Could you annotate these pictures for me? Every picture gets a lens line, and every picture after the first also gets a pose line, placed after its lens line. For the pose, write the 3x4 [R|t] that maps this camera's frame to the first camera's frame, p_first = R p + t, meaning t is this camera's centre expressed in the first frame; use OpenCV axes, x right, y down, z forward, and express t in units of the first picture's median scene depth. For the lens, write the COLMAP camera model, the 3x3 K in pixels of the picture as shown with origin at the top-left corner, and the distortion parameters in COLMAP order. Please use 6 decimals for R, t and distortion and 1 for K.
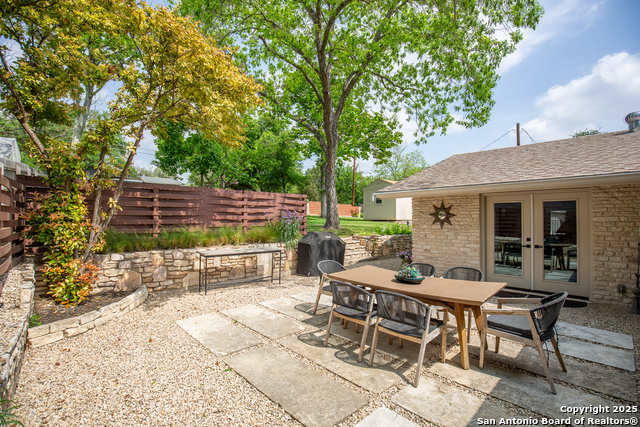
lens RADIAL K [[288.8, 0, 320.0], [0, 288.8, 213.5], [0, 0, 1]] dist [0.001260, -0.000073]
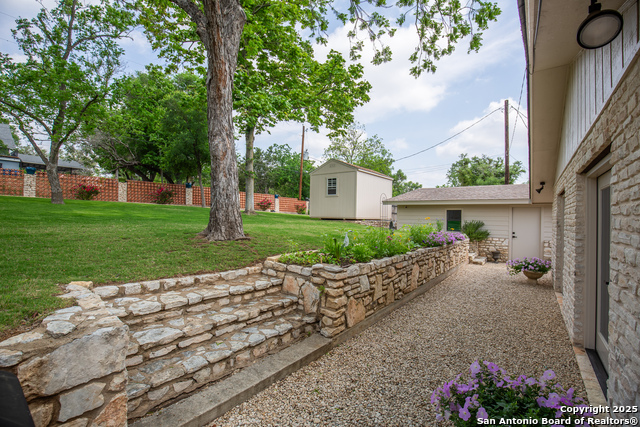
lens RADIAL K [[288.8, 0, 320.0], [0, 288.8, 213.5], [0, 0, 1]] dist [0.001260, -0.000073]
pose [[0.984829, 0.019104, 0.172474, 0.062518], [-0.021701, 0.999678, 0.013183, -0.002450], [-0.172166, -0.016726, 0.984926, 0.357782]]
